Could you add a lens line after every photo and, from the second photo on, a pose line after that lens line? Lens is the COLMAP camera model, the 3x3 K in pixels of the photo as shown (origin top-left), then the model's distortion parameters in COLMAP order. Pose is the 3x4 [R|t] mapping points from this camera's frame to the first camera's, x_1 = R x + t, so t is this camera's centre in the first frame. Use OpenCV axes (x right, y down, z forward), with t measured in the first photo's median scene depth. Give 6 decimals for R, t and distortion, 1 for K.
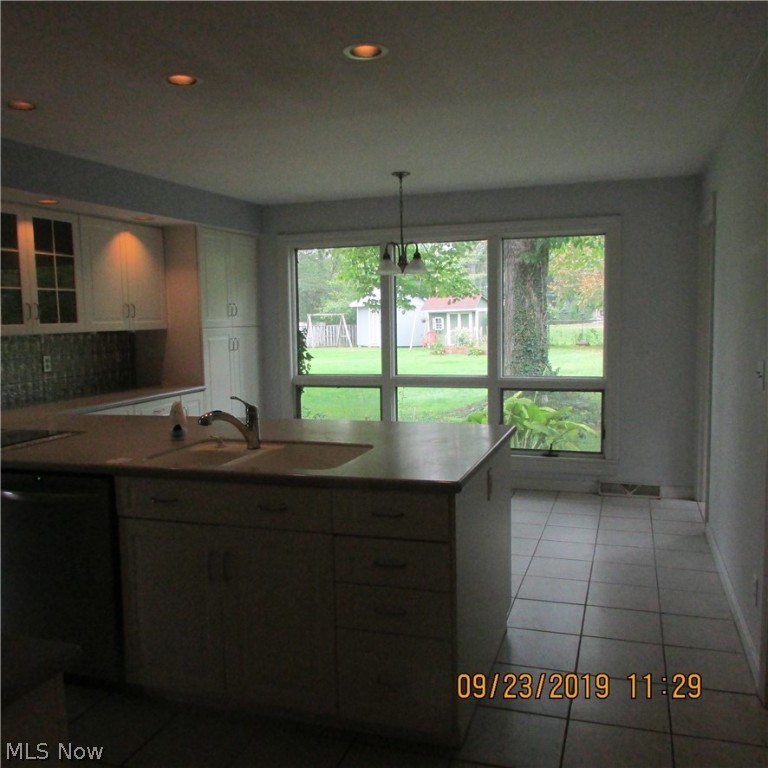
lens RADIAL K [[751.2, 0, 384.0], [0, 751.2, 385.2], [0, 0, 1]] dist [-0.027034, 0.000000]
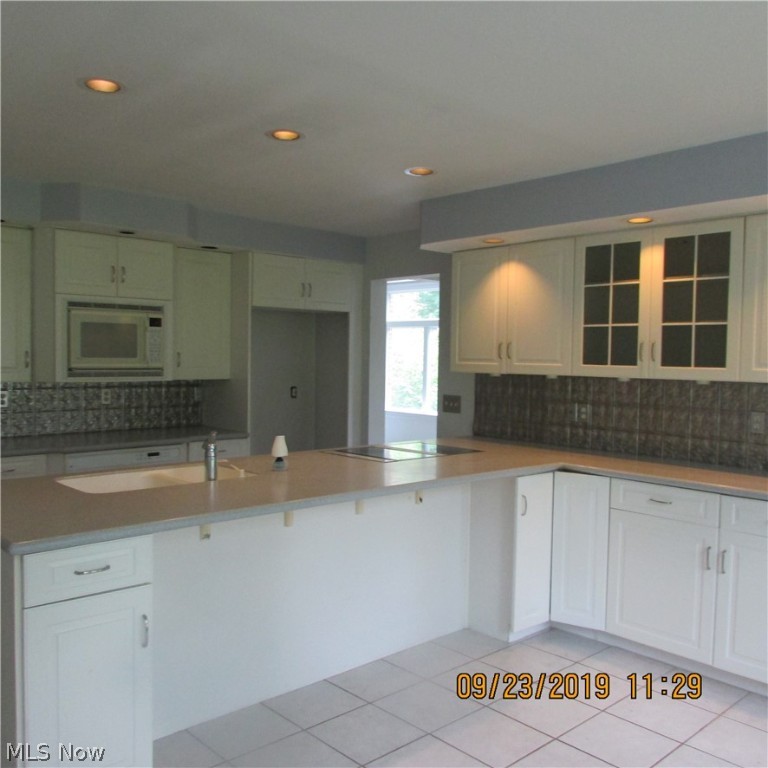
lens RADIAL K [[751.2, 0, 384.0], [0, 751.2, 383.8], [0, 0, 1]] dist [-0.027034, 0.000000]
pose [[-0.471920, 0.044401, -0.880523, 0.415814], [-0.088405, 0.991314, 0.097369, -0.117791], [0.877198, 0.123793, -0.463895, 1.127654]]
